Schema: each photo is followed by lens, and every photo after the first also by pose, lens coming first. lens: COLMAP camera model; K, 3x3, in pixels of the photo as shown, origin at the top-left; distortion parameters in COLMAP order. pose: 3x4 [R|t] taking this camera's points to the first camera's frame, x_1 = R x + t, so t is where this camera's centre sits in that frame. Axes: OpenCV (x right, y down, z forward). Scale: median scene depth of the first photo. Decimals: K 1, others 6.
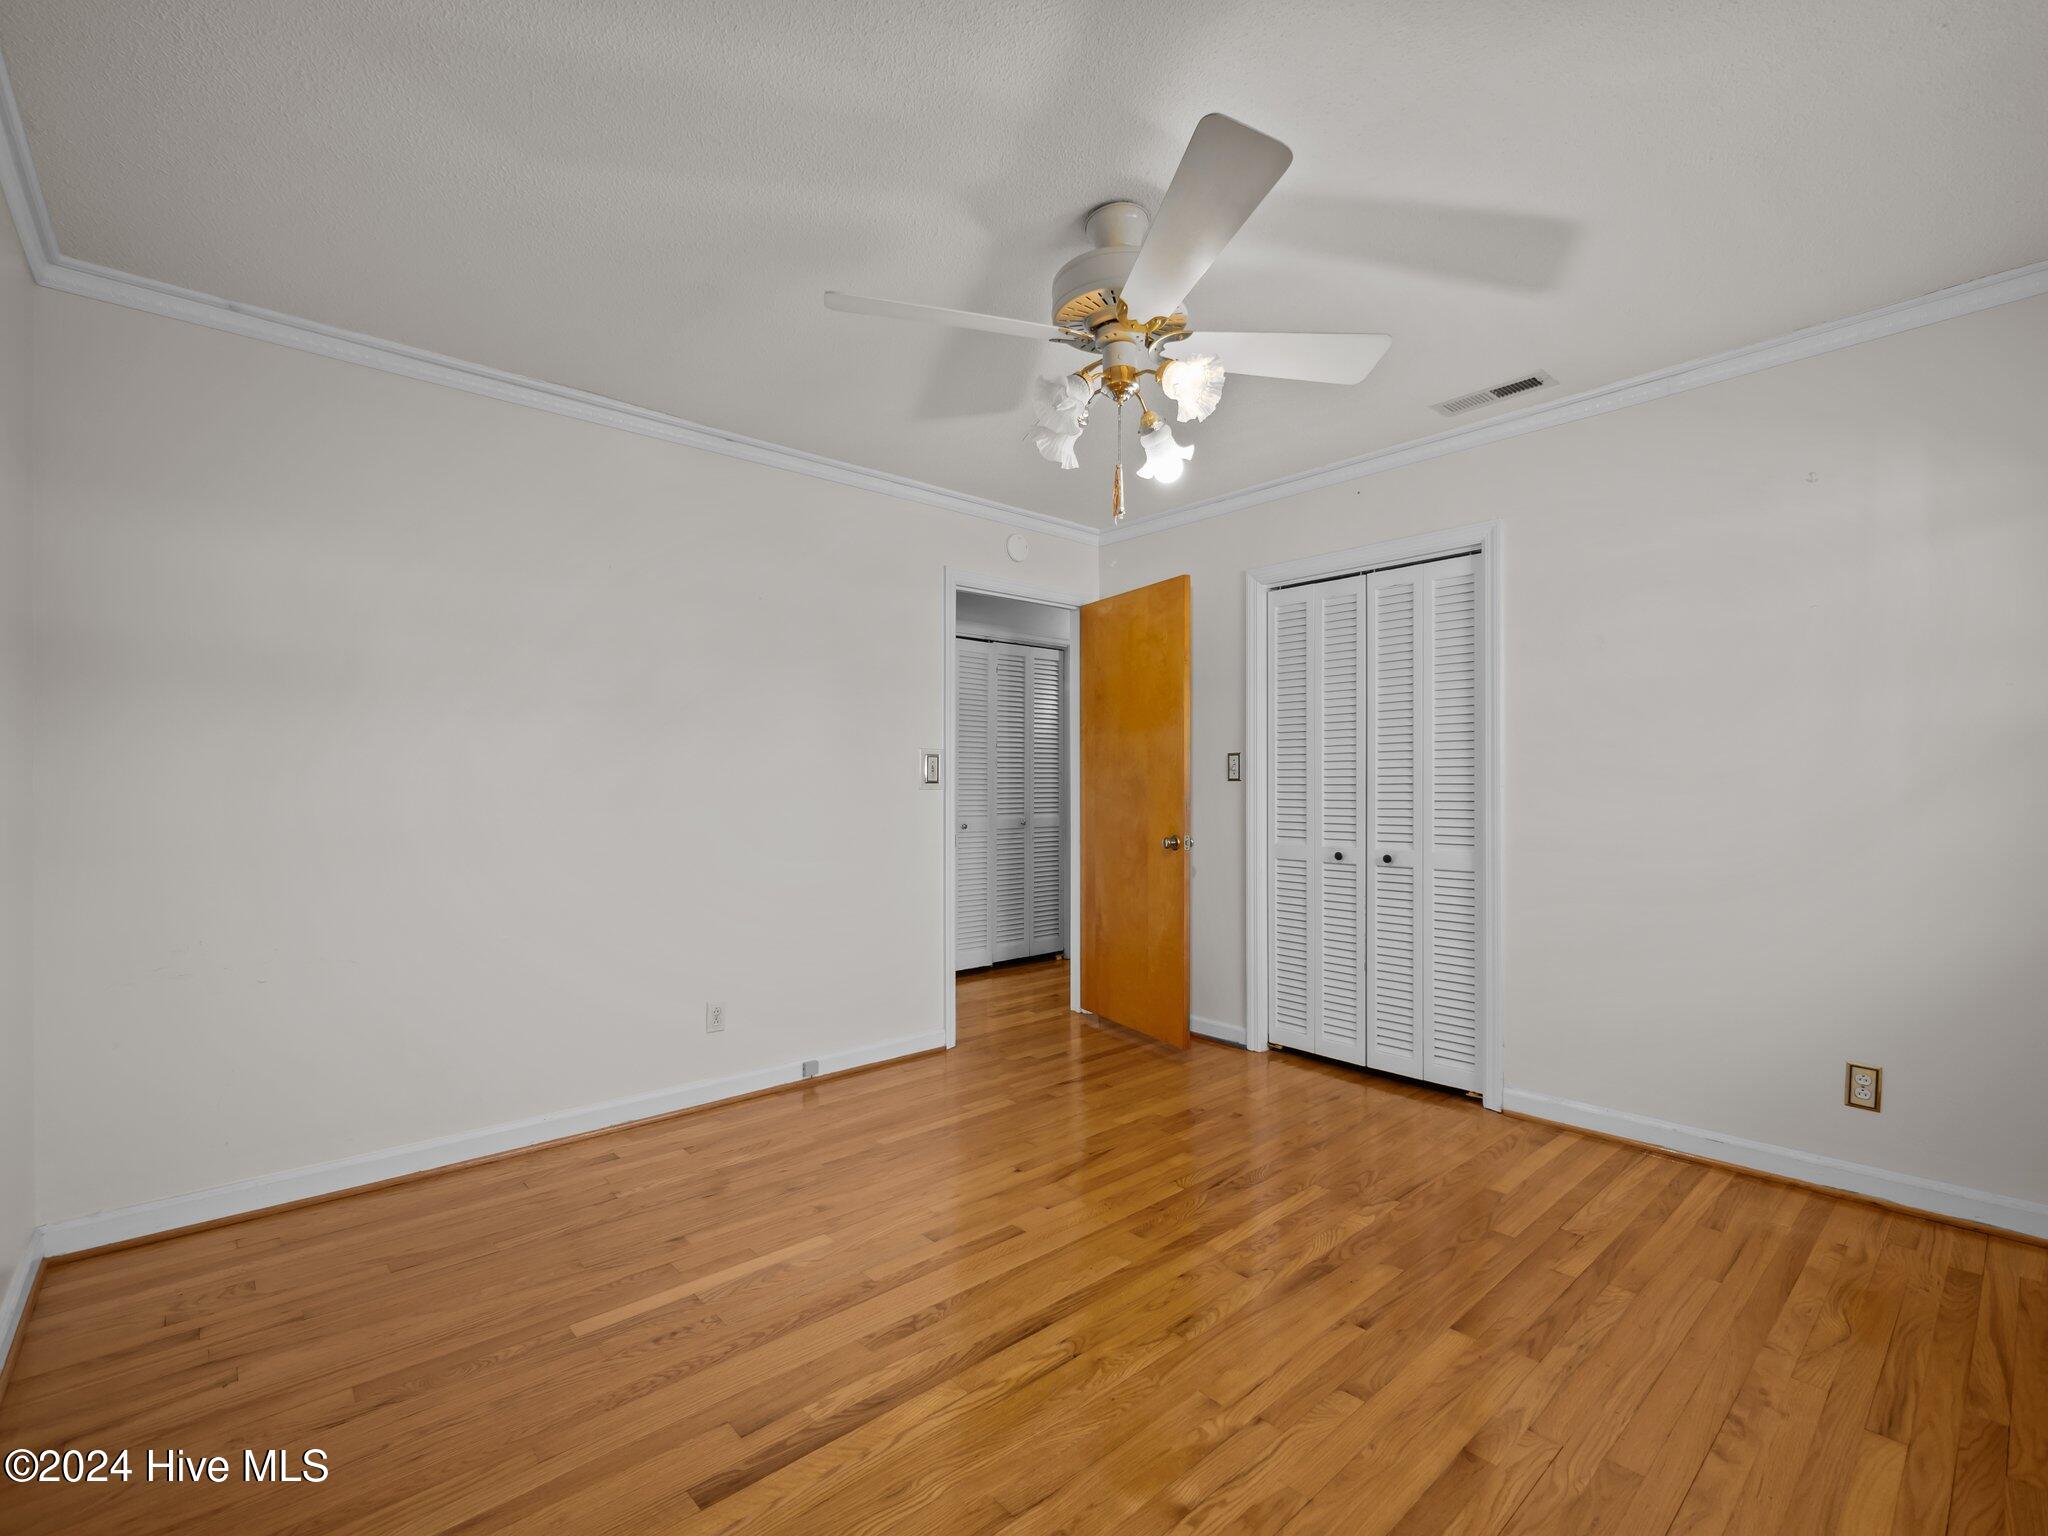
lens RADIAL K [[915.2, 0, 1048.3], [0, 915.2, 781.5], [0, 0, 1]] dist [-0.007217, -0.000048]
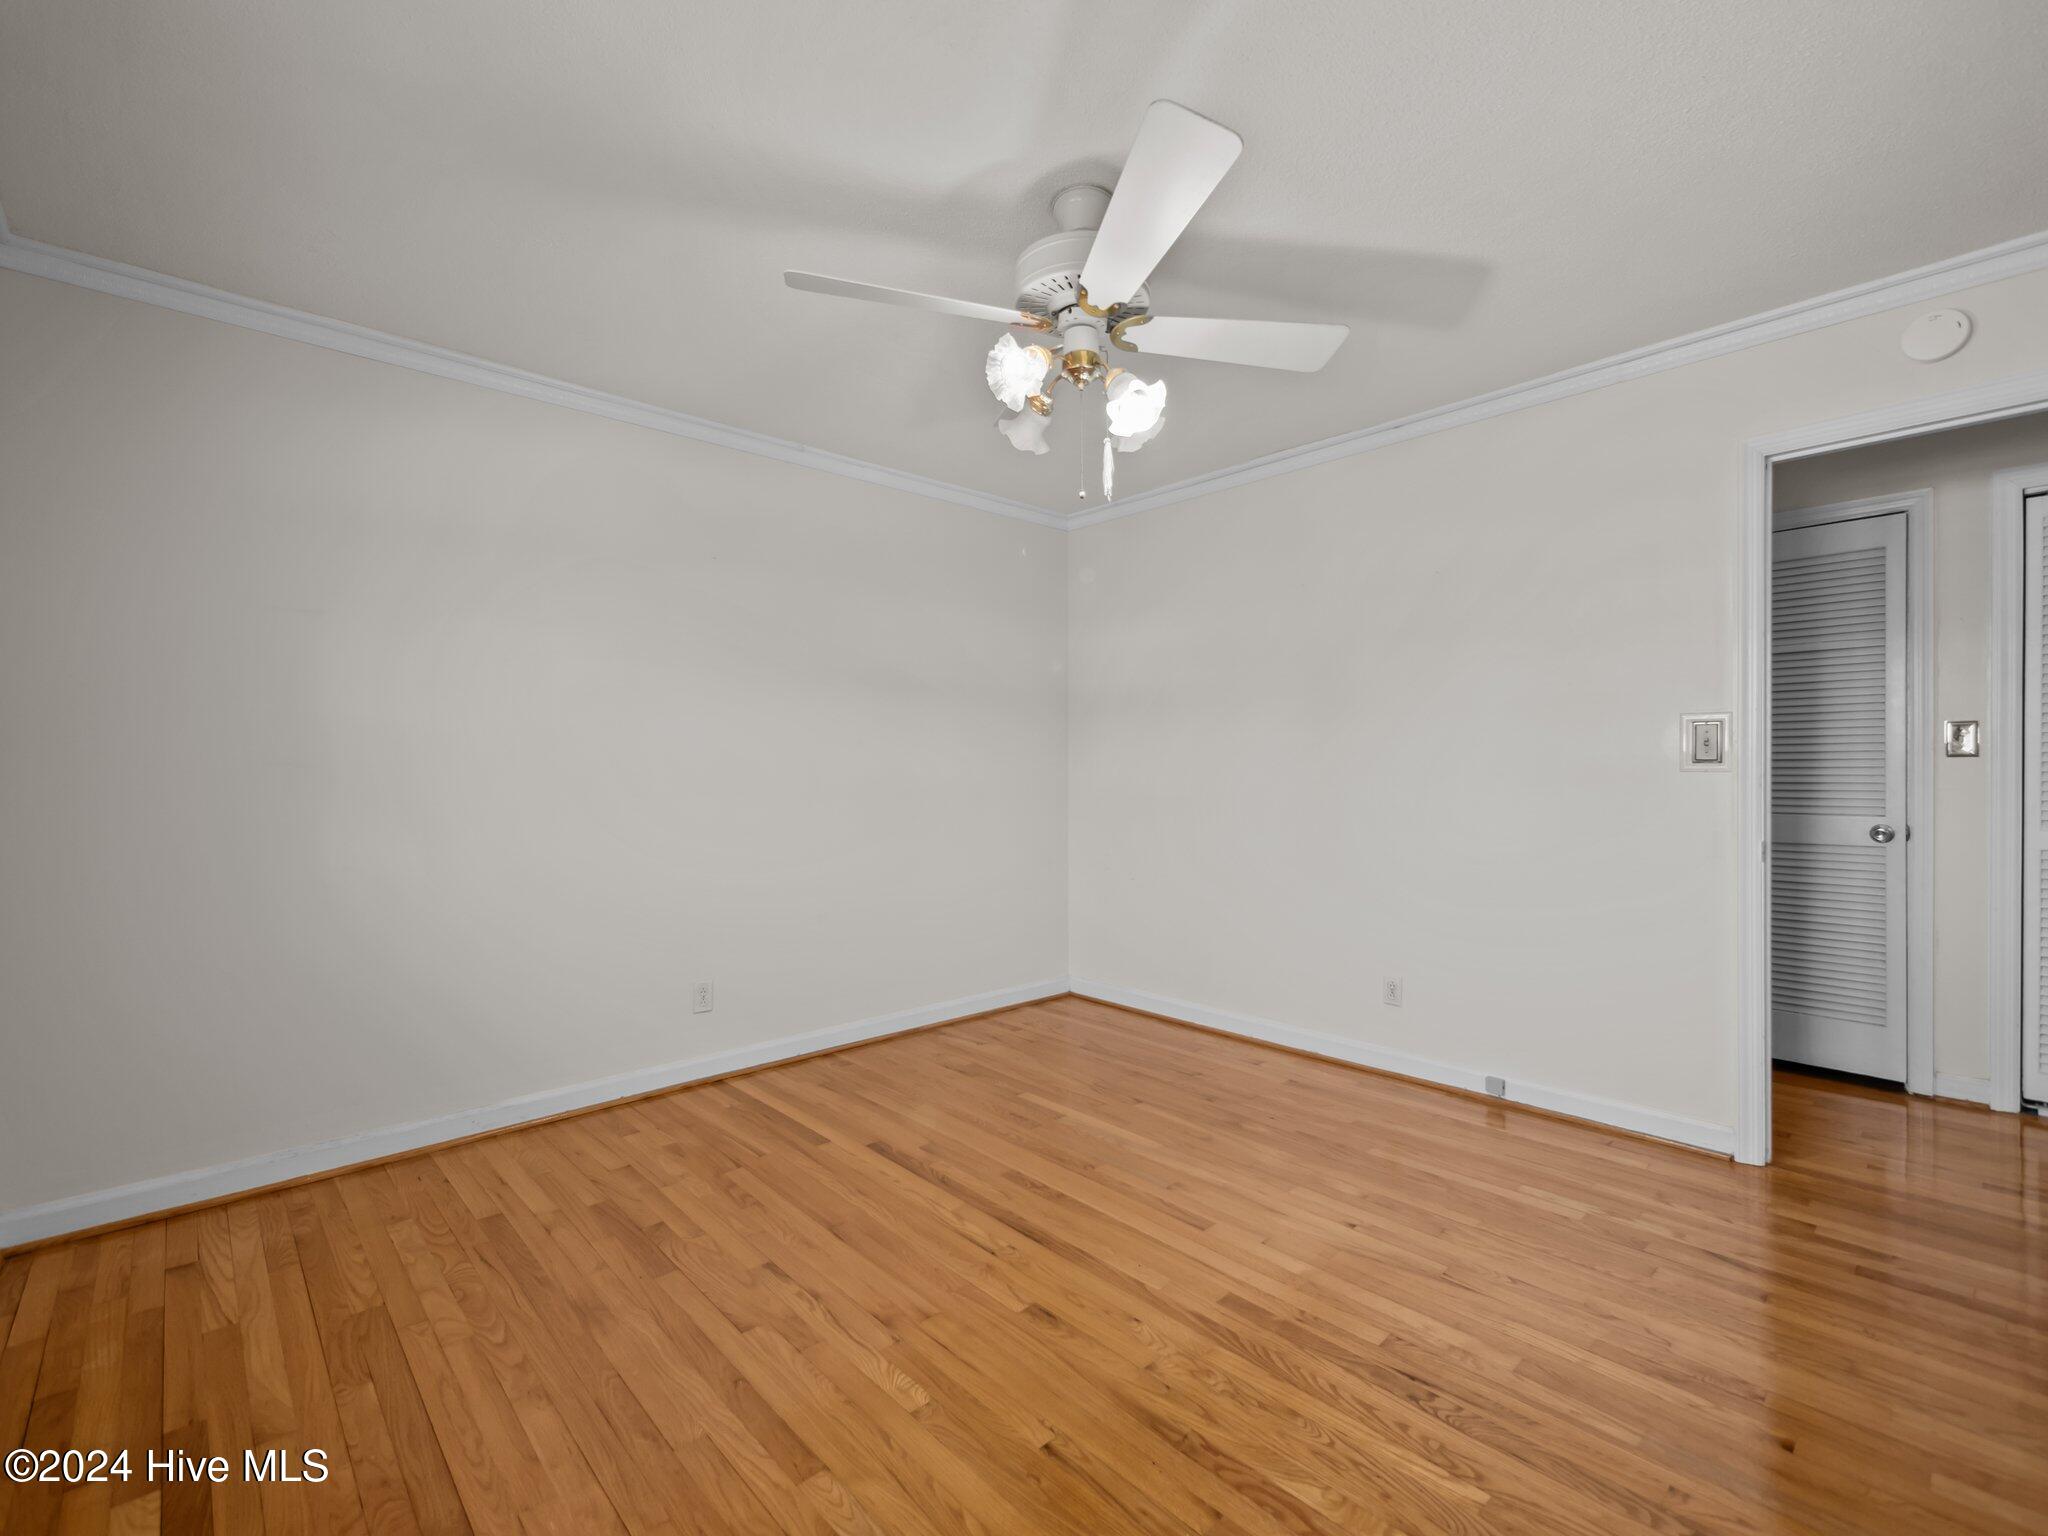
lens RADIAL K [[935.1, 0, 1024.0], [0, 935.1, 768.0], [0, 0, 1]] dist [-0.000628, -0.000038]
pose [[-0.006859, 0.005464, -0.999962, 0.781704], [0.010130, 0.999934, 0.005395, -0.005206], [0.999925, -0.010093, -0.006914, 0.663548]]
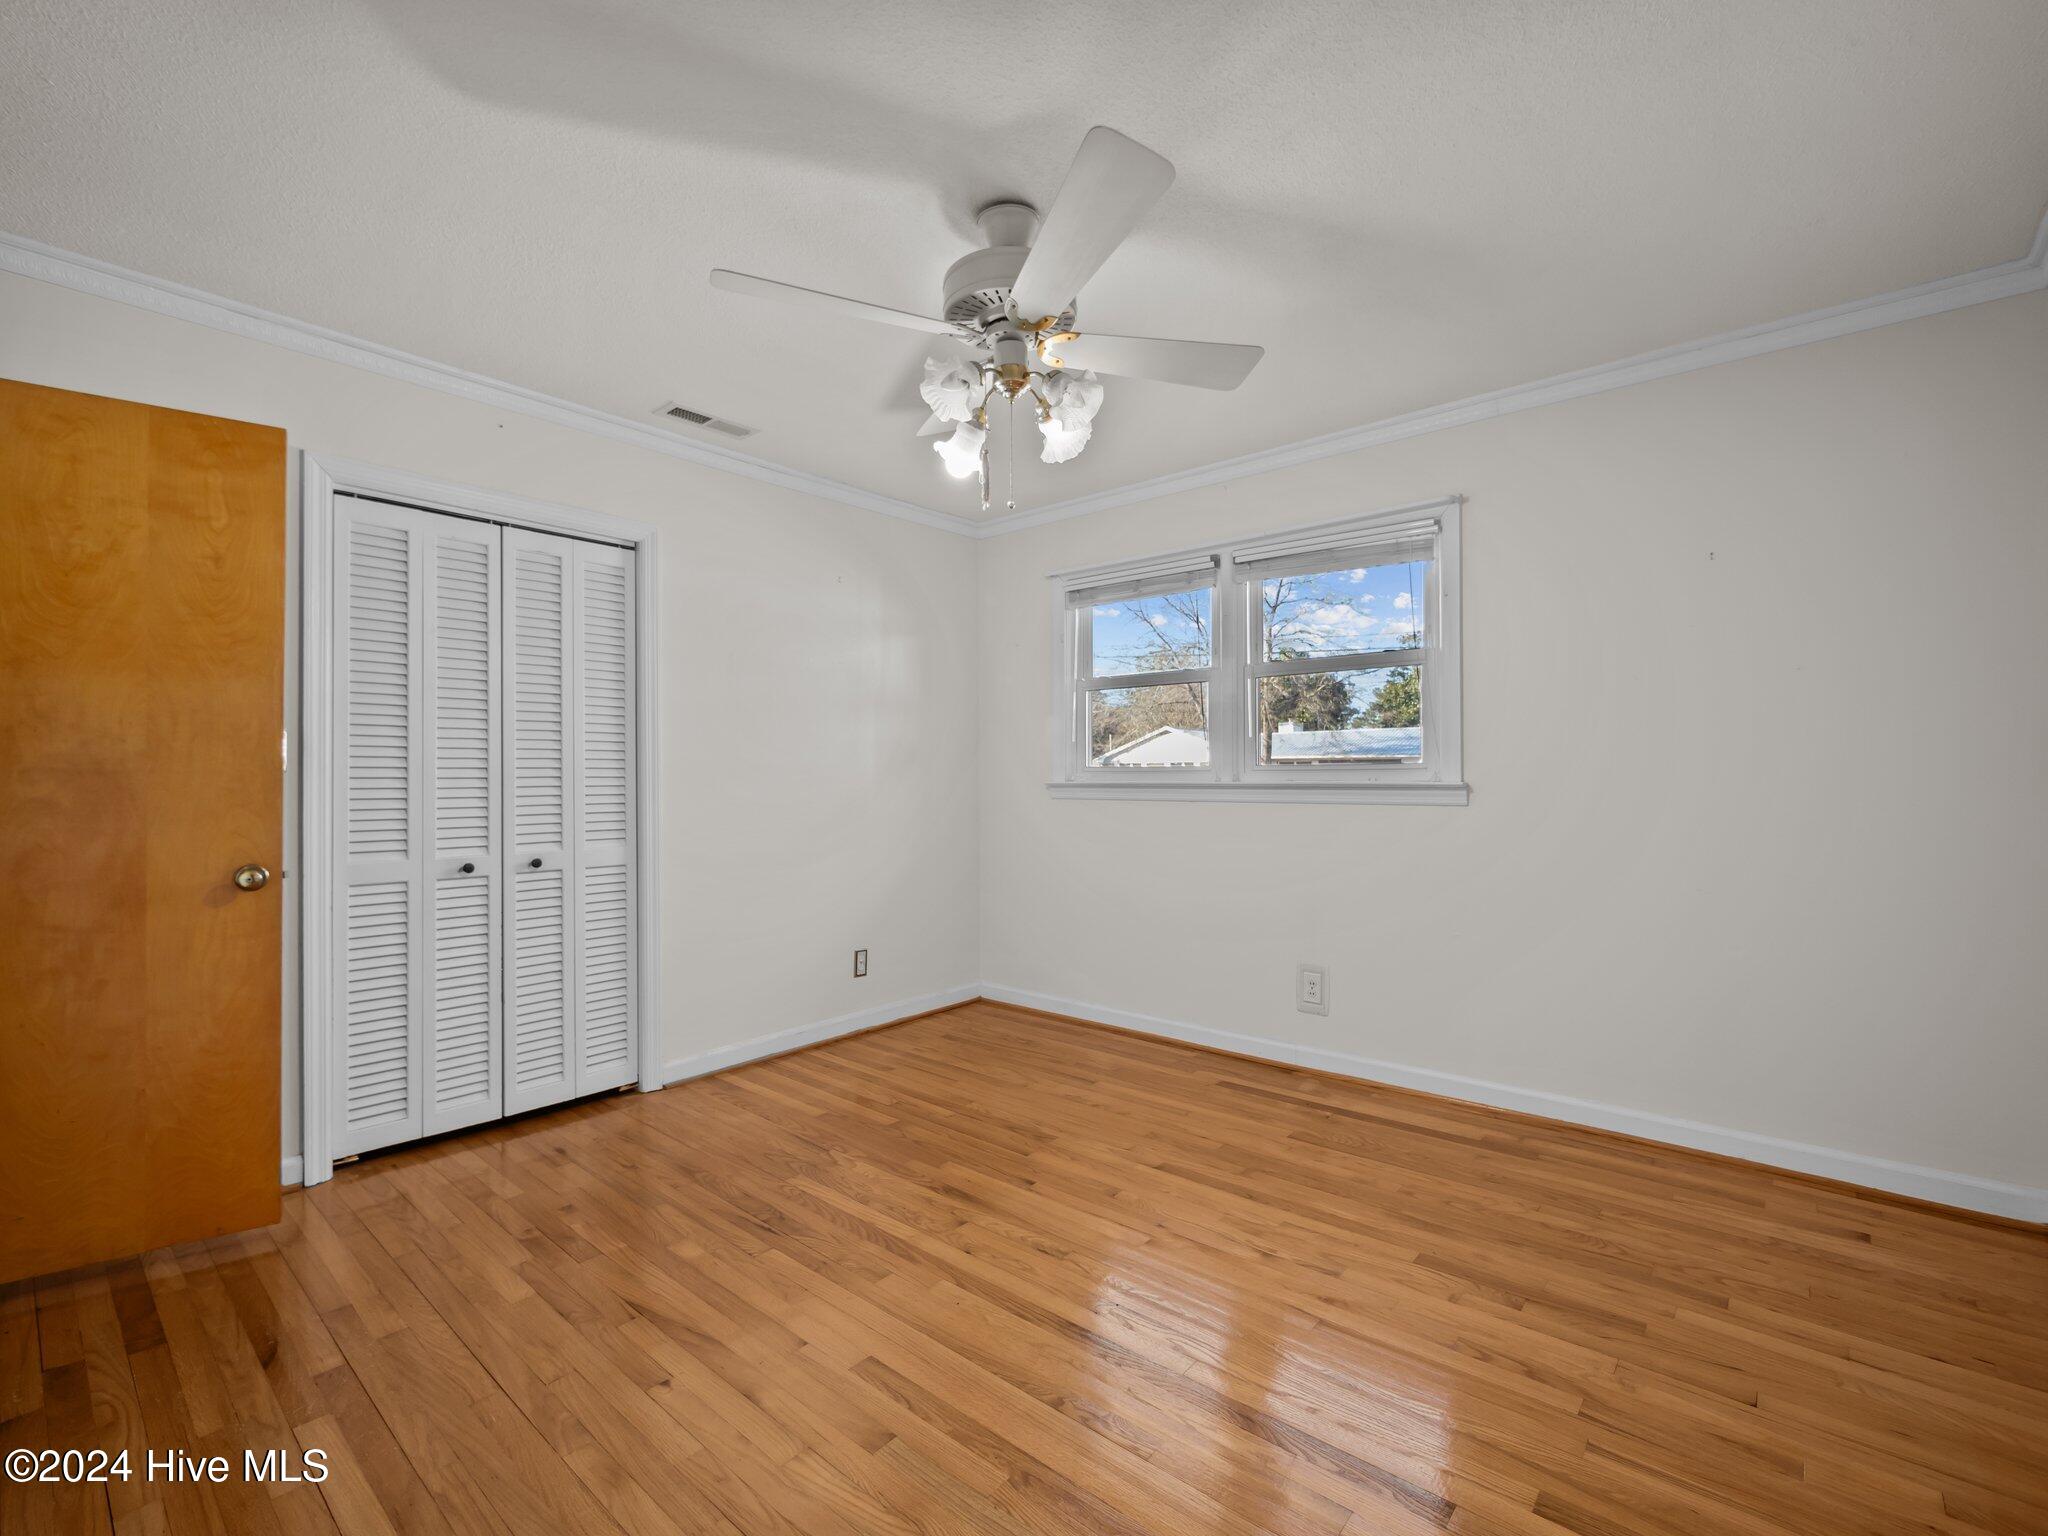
lens RADIAL K [[891.0, 0, 1024.0], [0, 891.0, 768.0], [0, 0, 1]] dist [0.002526, 0.000374]
pose [[-0.100629, 0.010257, 0.994871, -0.640515], [-0.001449, 0.999944, -0.010456, 0.002610], [-0.994923, -0.002494, -0.100609, 0.765623]]
